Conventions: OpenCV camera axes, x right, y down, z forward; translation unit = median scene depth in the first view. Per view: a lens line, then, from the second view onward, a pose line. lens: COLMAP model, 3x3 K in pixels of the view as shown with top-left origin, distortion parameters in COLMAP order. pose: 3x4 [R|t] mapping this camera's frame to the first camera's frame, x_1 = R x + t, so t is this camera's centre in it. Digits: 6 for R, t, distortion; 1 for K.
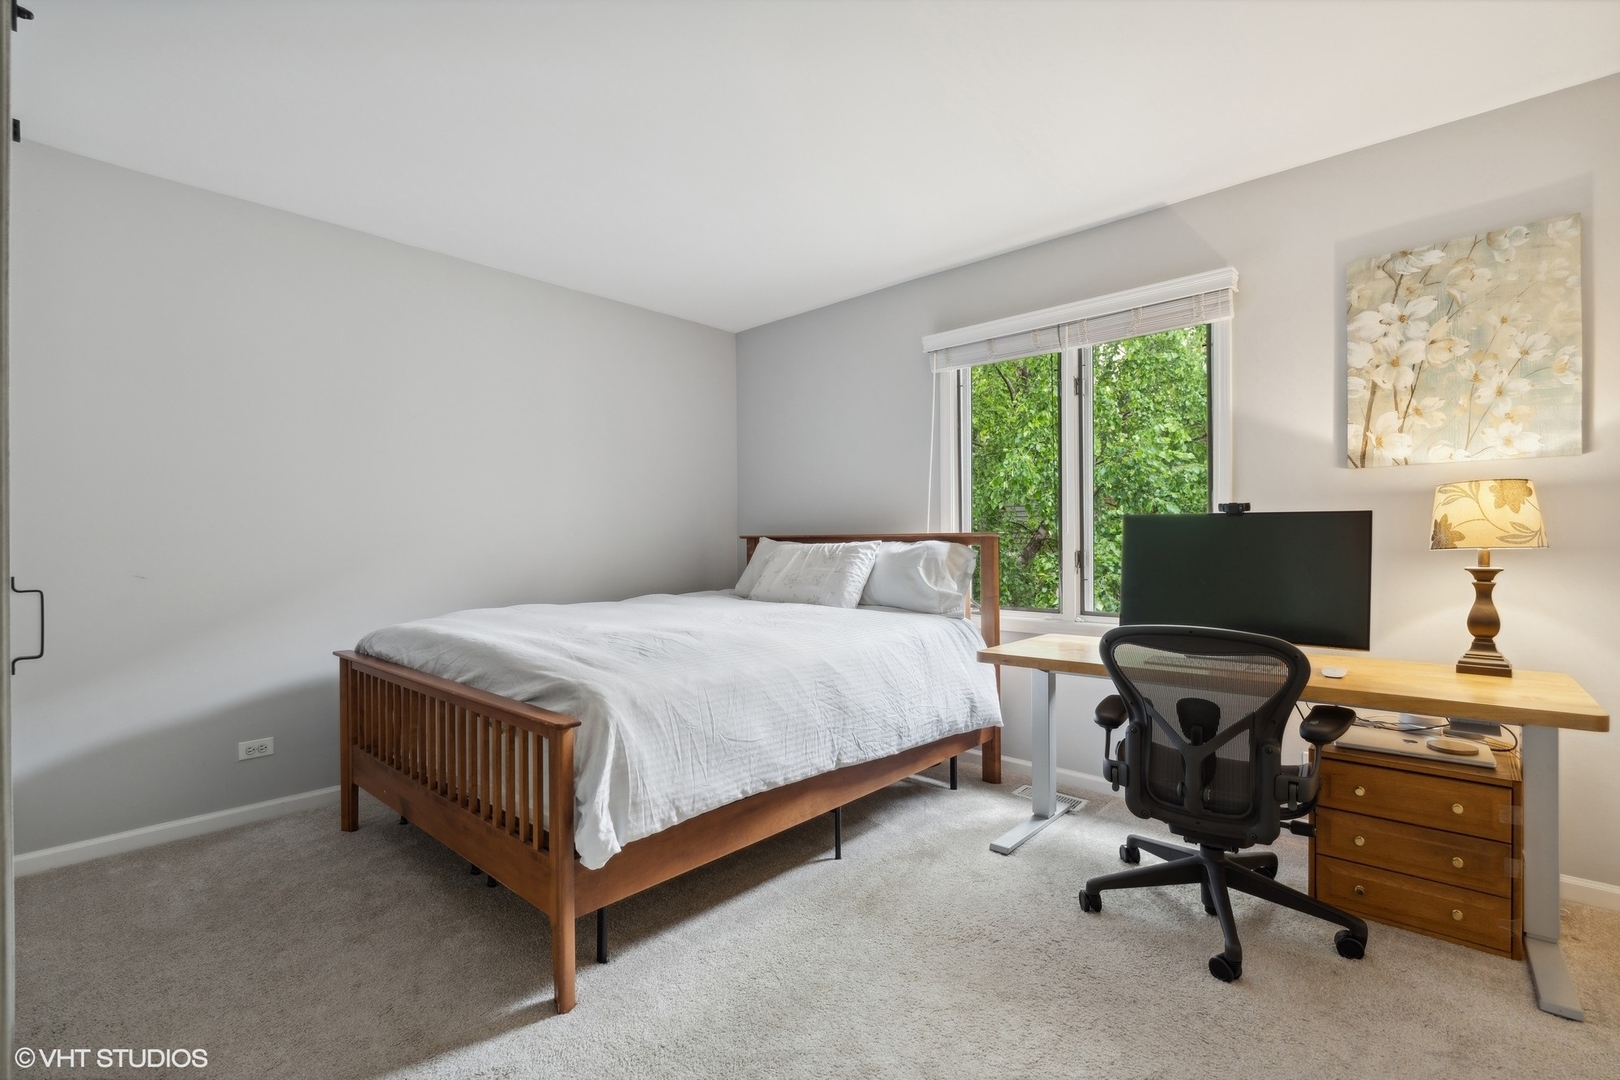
lens RADIAL K [[750.7, 0, 812.6], [0, 750.7, 544.2], [0, 0, 1]] dist [-0.001821, 0.000784]
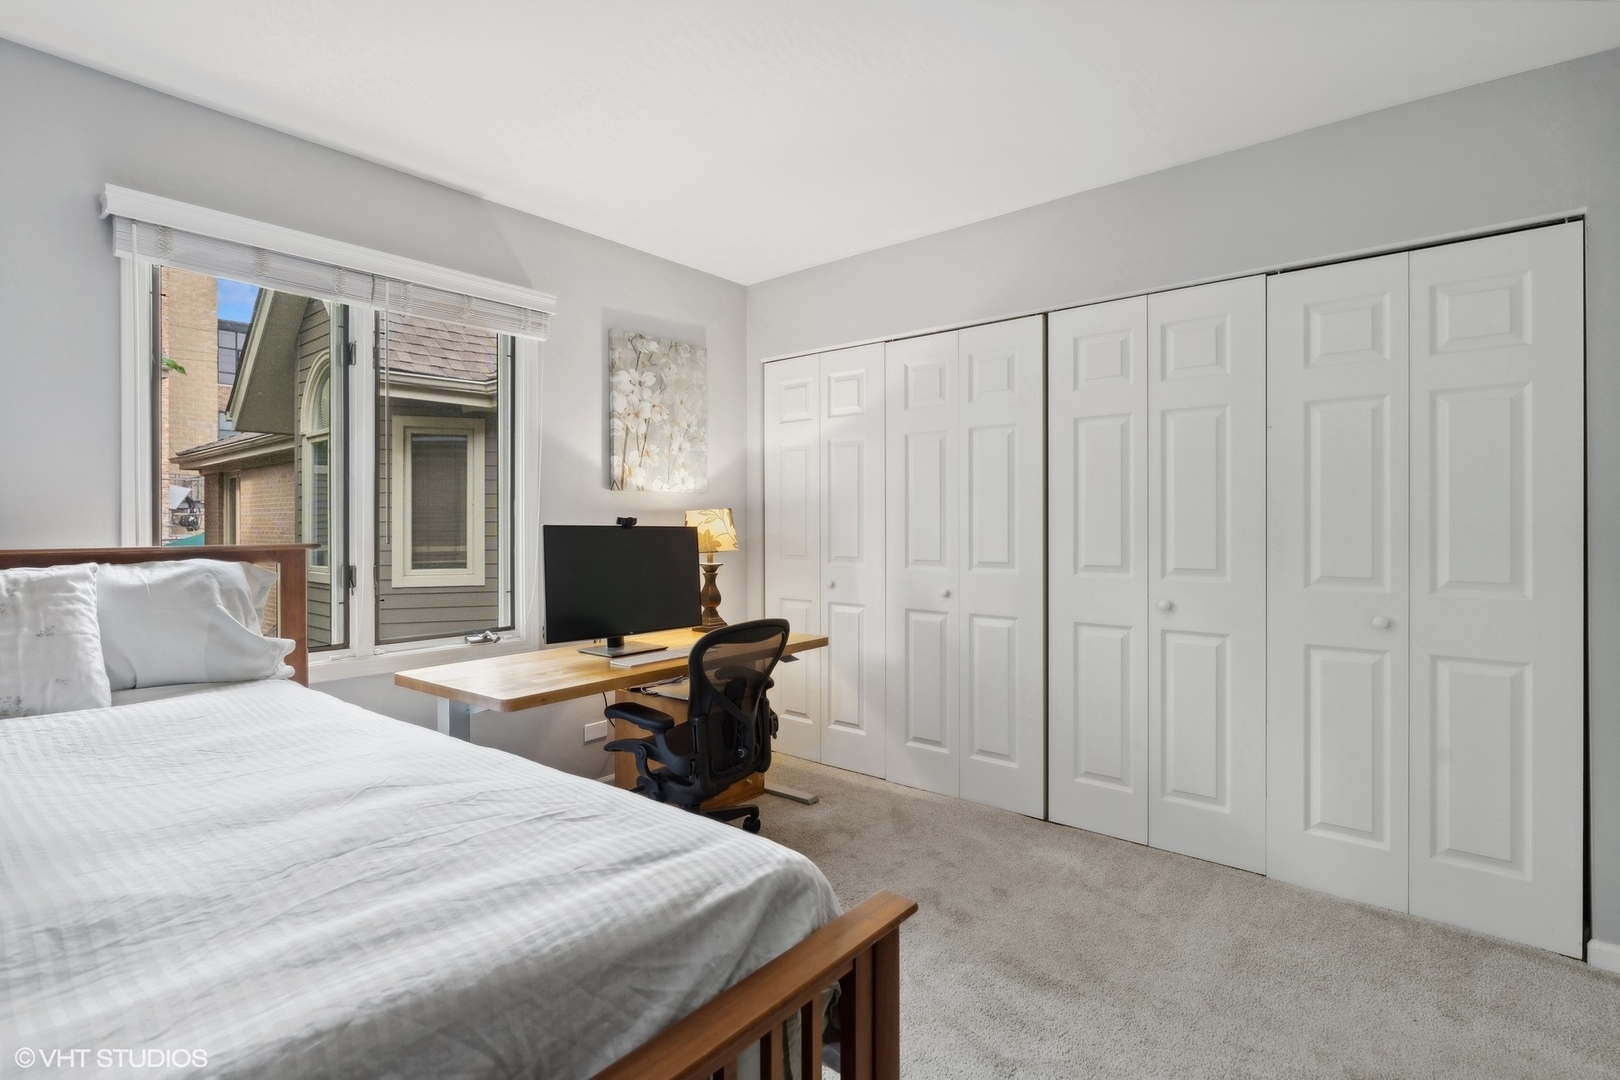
lens RADIAL K [[776.2, 0, 812.3], [0, 776.2, 529.4], [0, 0, 1]] dist [-0.002577, -0.000179]
pose [[-0.052485, 0.000859, 0.998621, -0.637263], [0.006617, 0.999978, -0.000513, -0.032700], [-0.998600, 0.006581, -0.052490, 0.761241]]
